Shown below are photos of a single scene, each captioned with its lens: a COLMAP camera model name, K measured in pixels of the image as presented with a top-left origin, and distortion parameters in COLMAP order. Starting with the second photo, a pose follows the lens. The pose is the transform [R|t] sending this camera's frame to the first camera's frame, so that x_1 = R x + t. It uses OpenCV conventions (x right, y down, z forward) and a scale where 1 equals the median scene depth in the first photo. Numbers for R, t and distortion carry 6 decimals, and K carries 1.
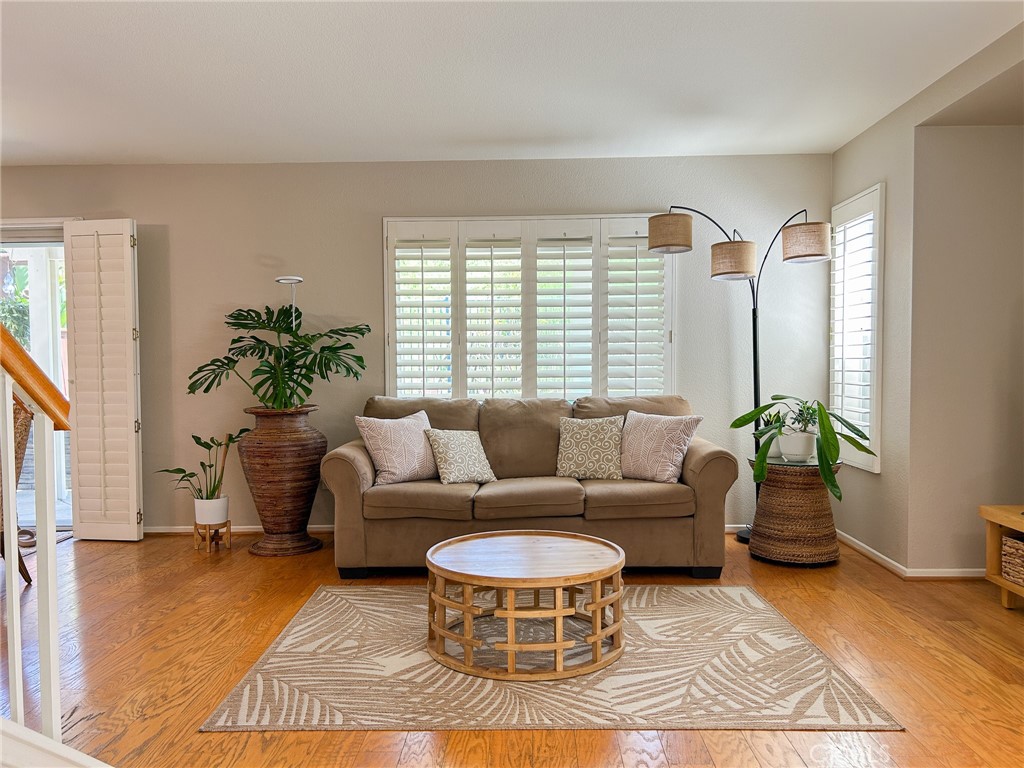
lens RADIAL K [[781.5, 0, 512.0], [0, 781.5, 384.0], [0, 0, 1]] dist [0.033184, -0.000222]
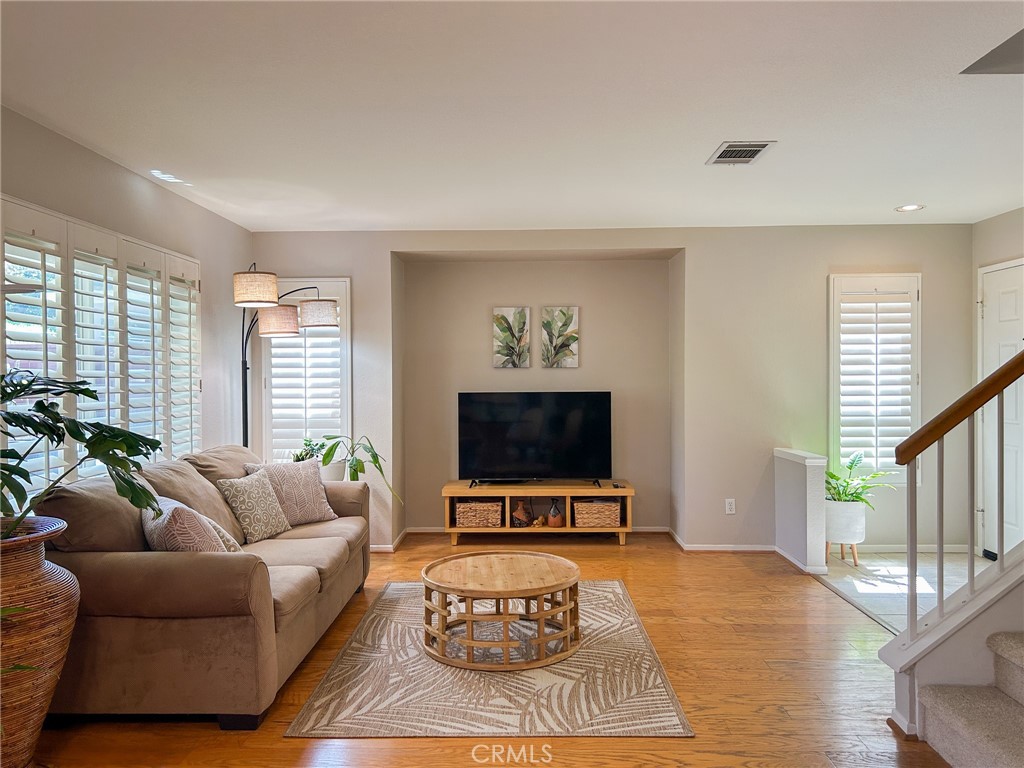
lens RADIAL K [[781.5, 0, 512.0], [0, 781.5, 384.0], [0, 0, 1]] dist [0.033184, -0.000222]
pose [[-0.006574, -0.000160, 0.999978, -1.377973], [0.036751, 0.999324, 0.000402, -0.087333], [-0.999303, 0.036753, -0.006563, 1.104661]]
